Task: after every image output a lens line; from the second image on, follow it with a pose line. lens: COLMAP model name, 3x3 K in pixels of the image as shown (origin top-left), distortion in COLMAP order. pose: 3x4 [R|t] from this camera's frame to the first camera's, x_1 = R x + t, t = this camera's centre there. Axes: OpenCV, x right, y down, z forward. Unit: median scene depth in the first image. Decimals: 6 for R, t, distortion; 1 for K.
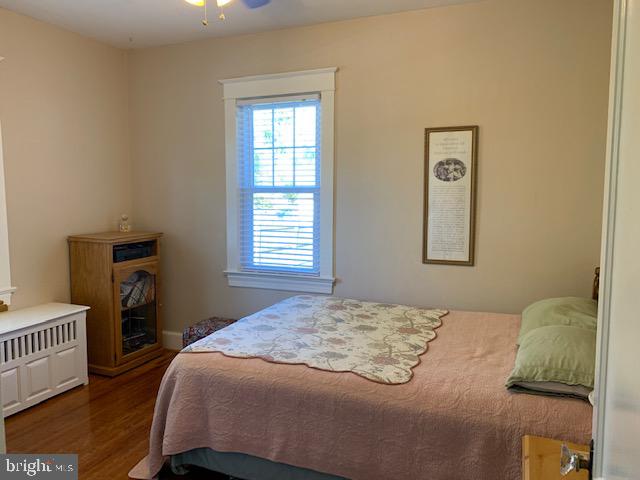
lens RADIAL K [[491.2, 0, 316.1], [0, 491.2, 238.4], [0, 0, 1]] dist [0.034749, -0.037984]
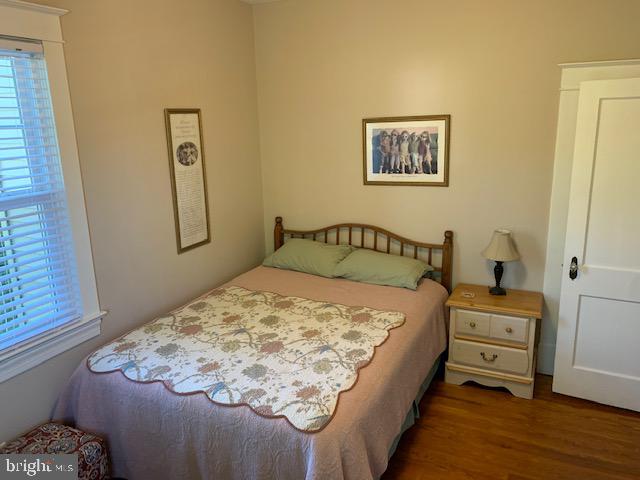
lens RADIAL K [[491.2, 0, 315.4], [0, 491.2, 238.8], [0, 0, 1]] dist [0.034749, -0.037984]
pose [[0.052853, -0.250531, 0.966665, -0.813822], [0.129348, 0.961580, 0.242141, -0.208038], [-0.990190, 0.112238, 0.083228, 0.790532]]
